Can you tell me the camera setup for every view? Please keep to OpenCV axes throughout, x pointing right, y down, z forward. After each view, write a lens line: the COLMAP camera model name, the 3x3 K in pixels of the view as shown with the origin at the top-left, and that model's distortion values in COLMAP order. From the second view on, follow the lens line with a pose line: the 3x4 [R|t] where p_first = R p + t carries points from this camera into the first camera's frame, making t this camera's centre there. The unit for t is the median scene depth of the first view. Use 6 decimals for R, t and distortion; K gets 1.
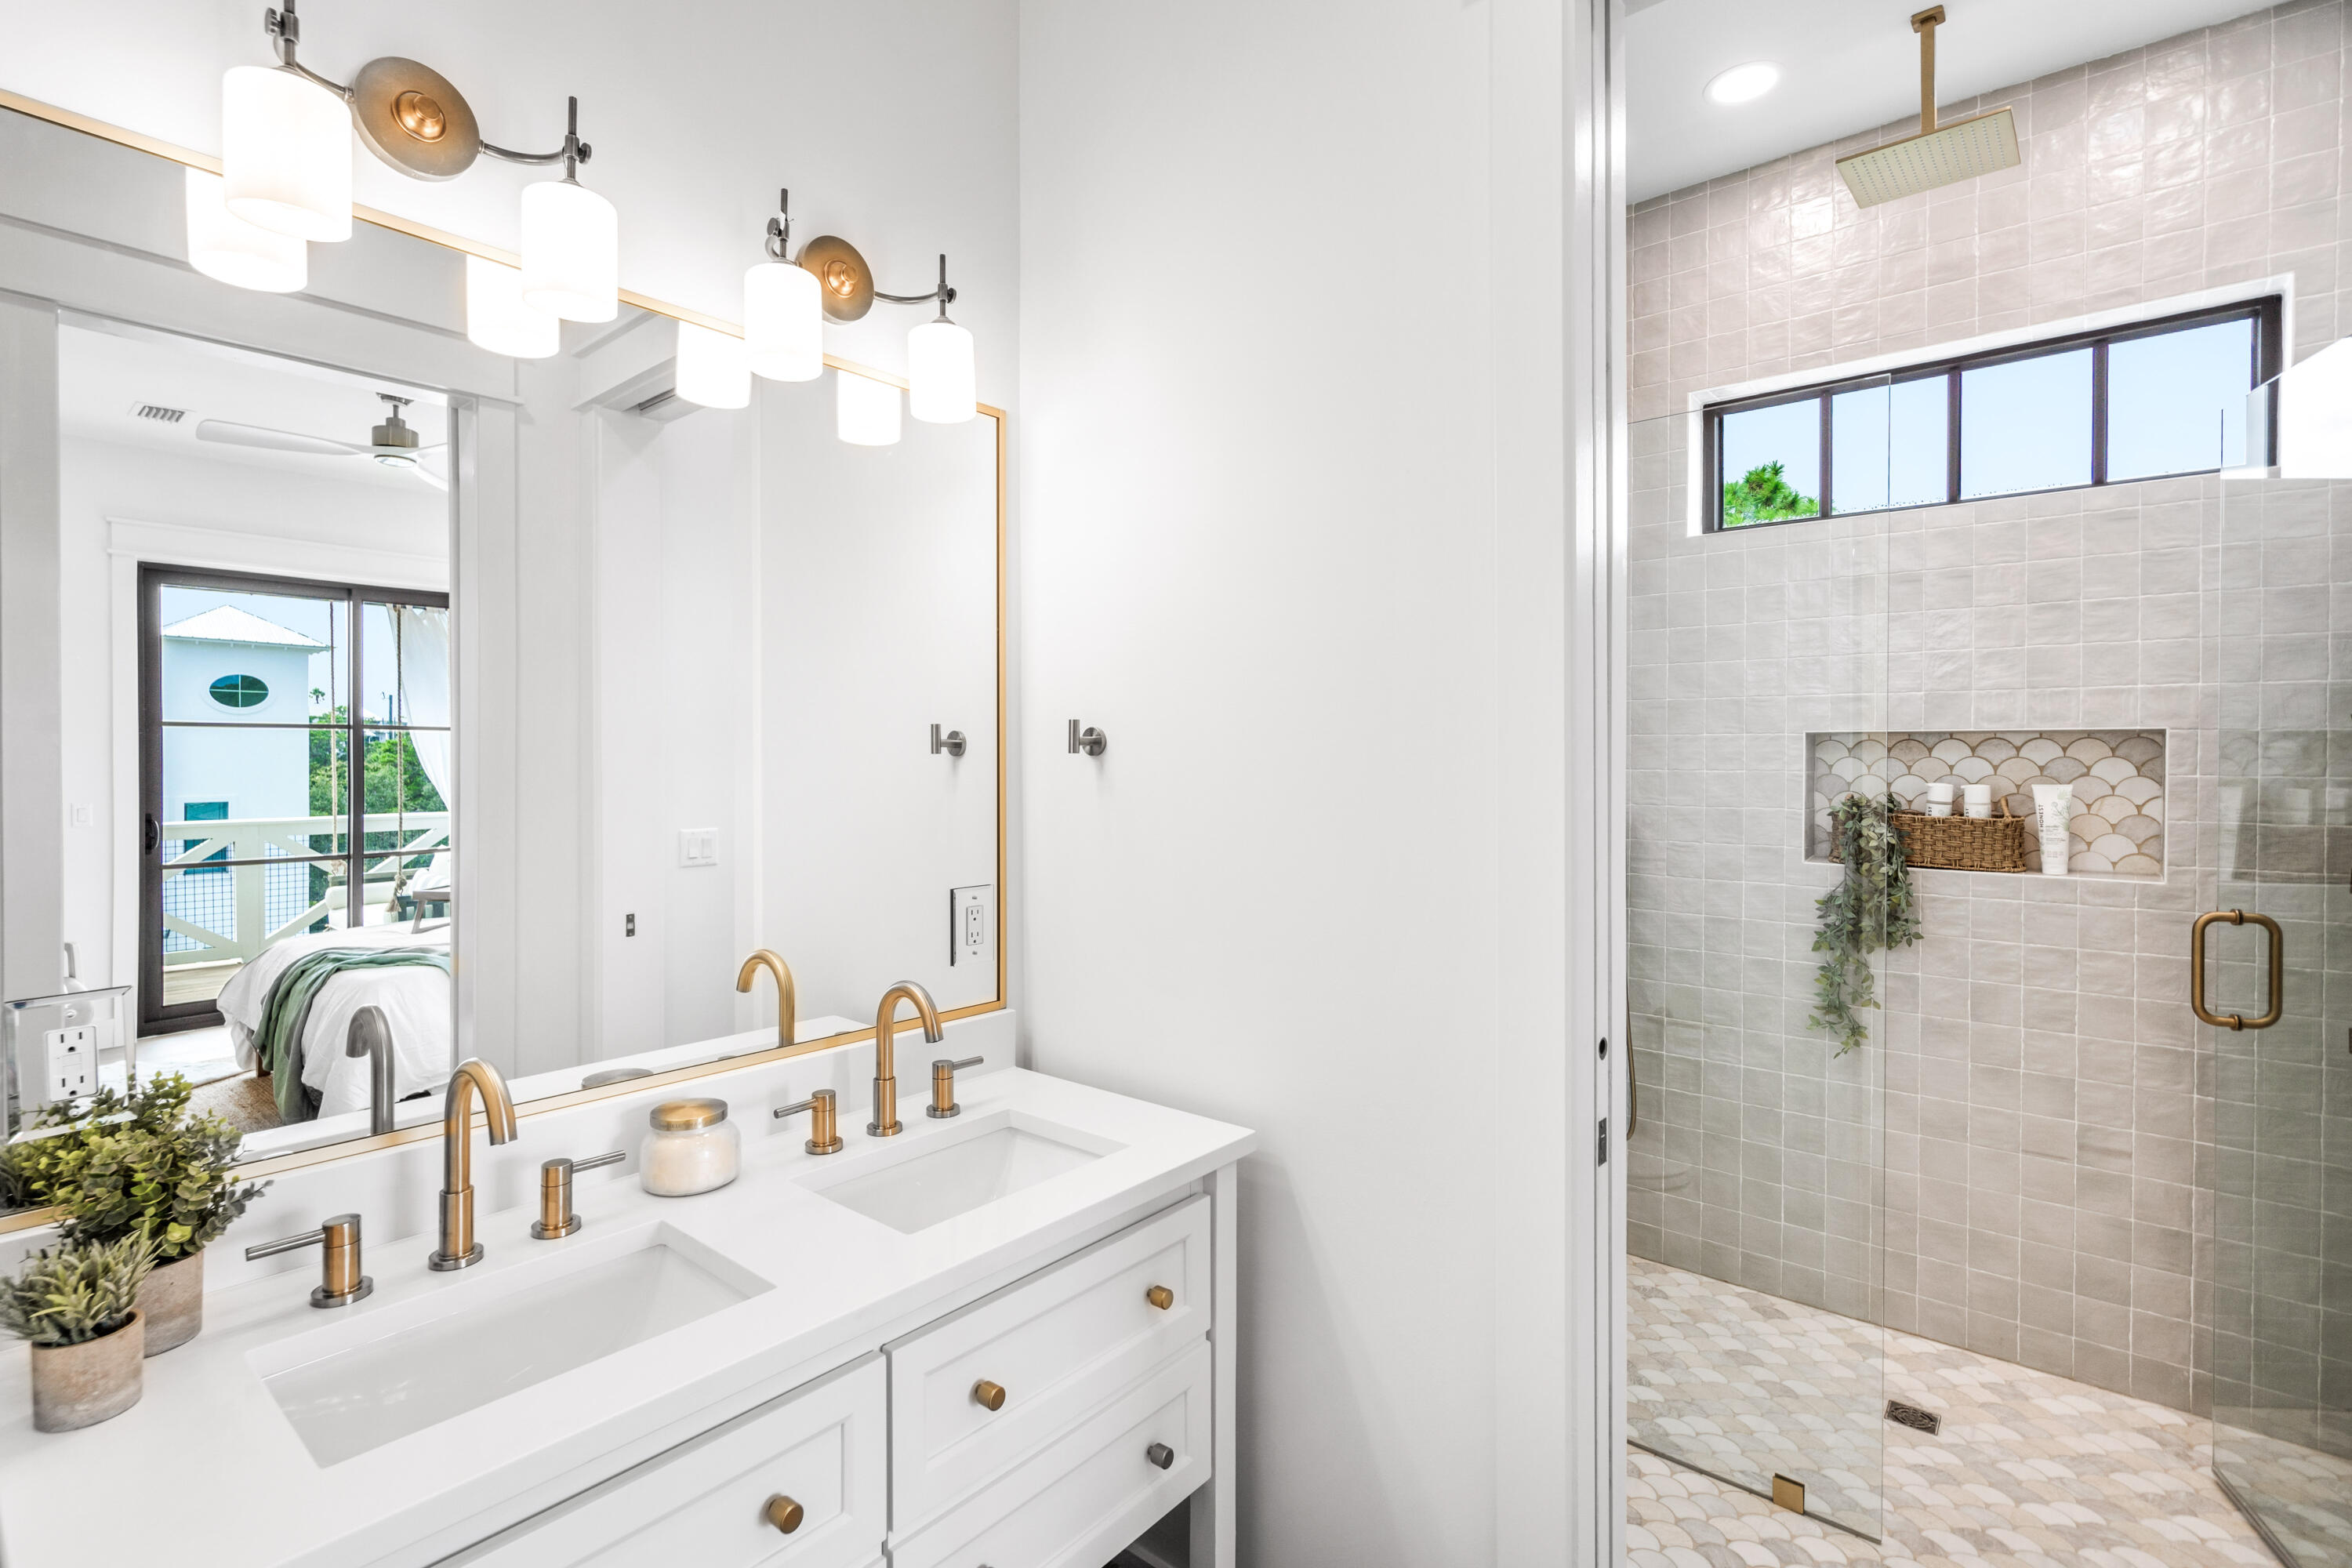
lens RADIAL K [[1093.5, 0, 1181.9], [0, 1093.5, 766.9], [0, 0, 1]] dist [-0.001702, -0.000625]
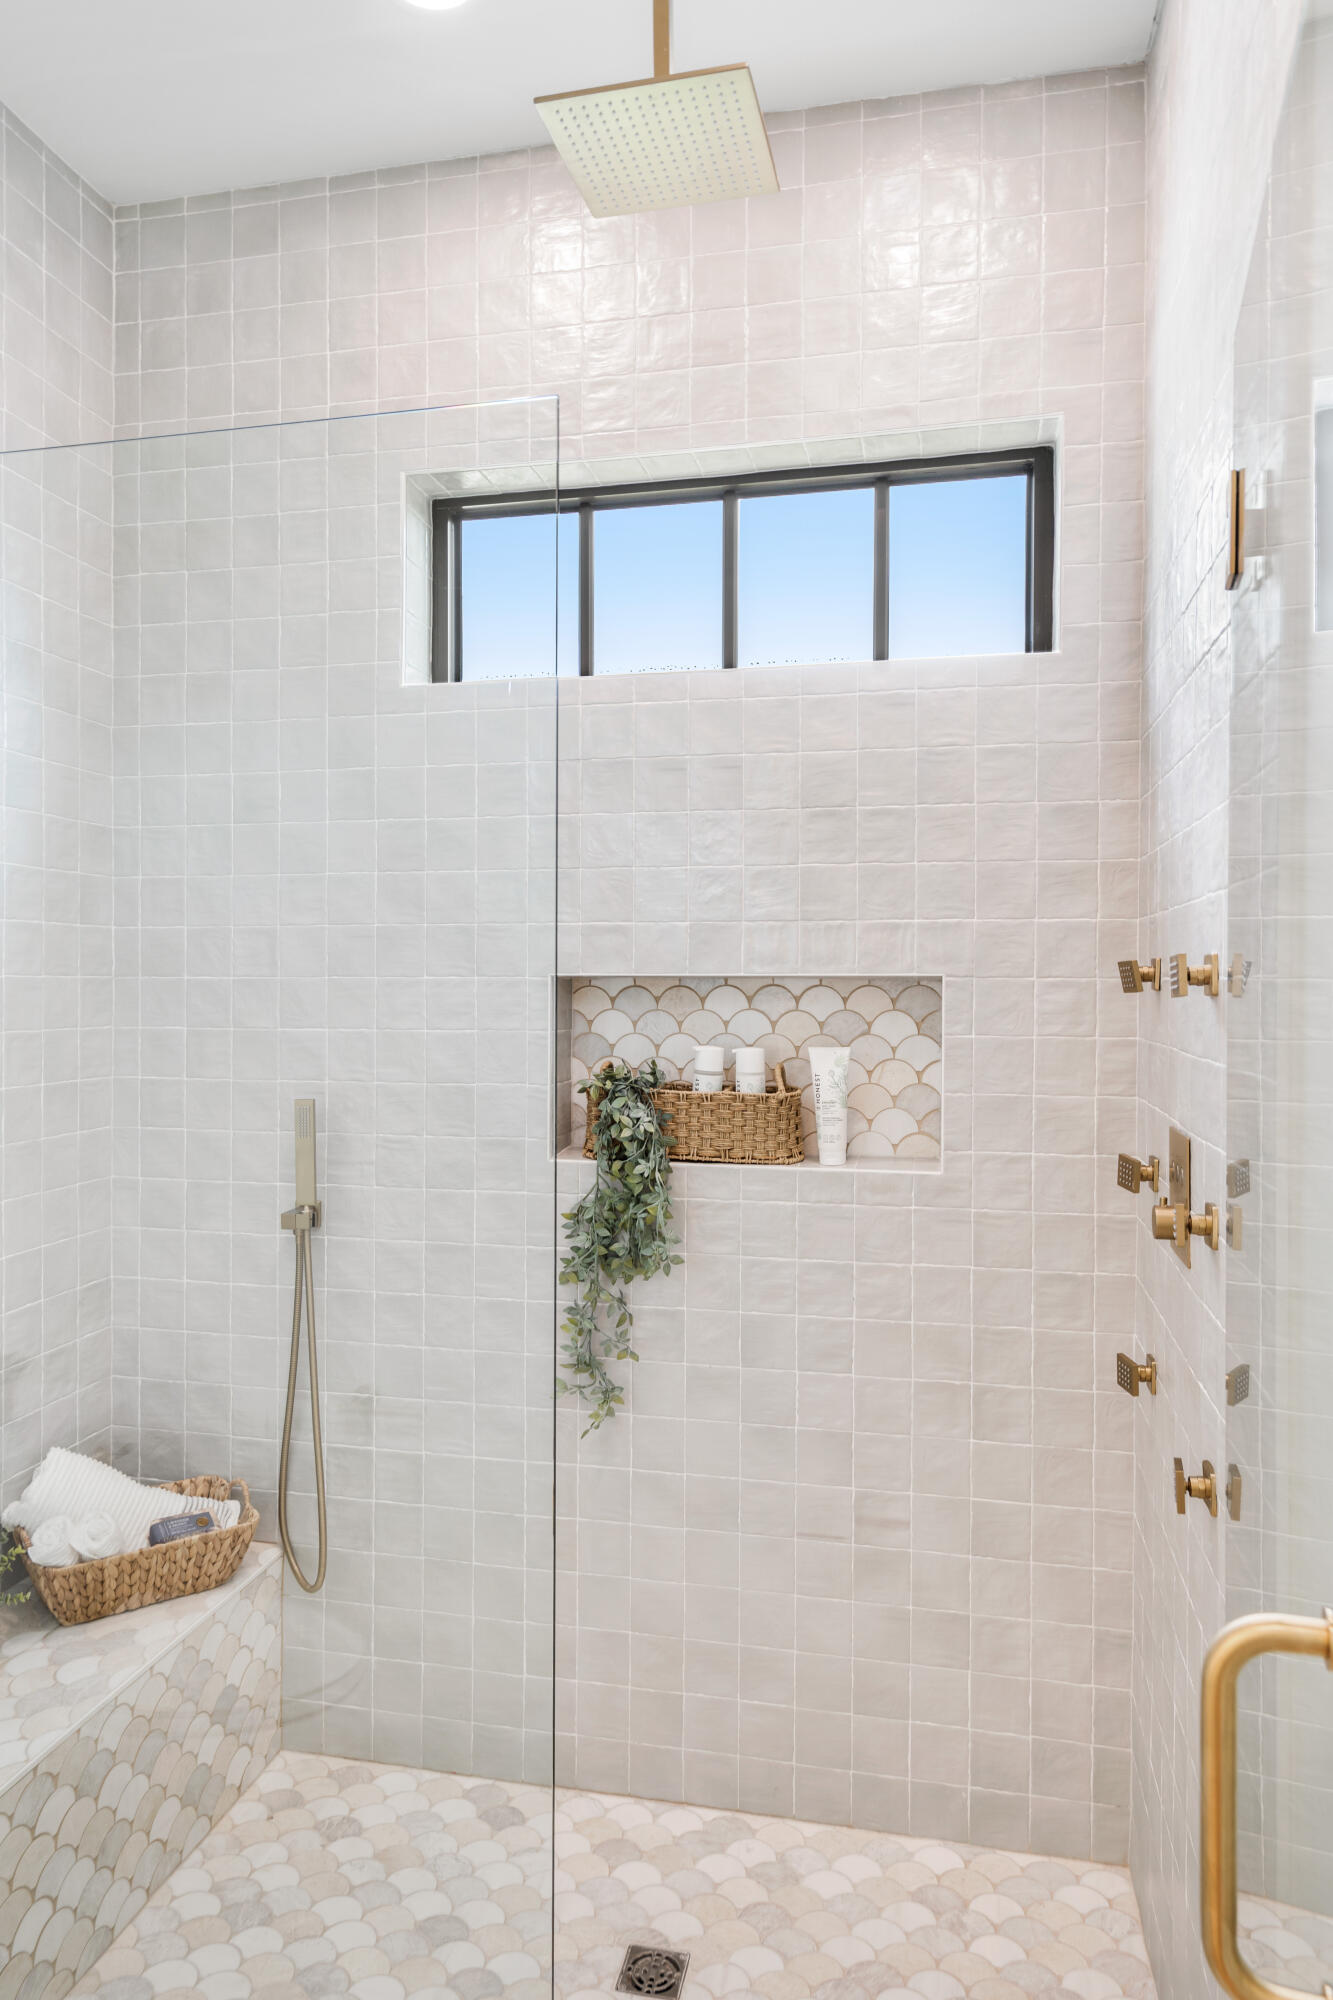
lens RADIAL K [[1244.9, 0, 664.0], [0, 1244.9, 1008.5], [0, 0, 1]] dist [0.002020, -0.000726]
pose [[0.891690, -0.008047, 0.452575, 0.296627], [0.004505, 0.999950, 0.008903, -0.018868], [-0.452624, -0.005900, 0.891682, 0.272762]]
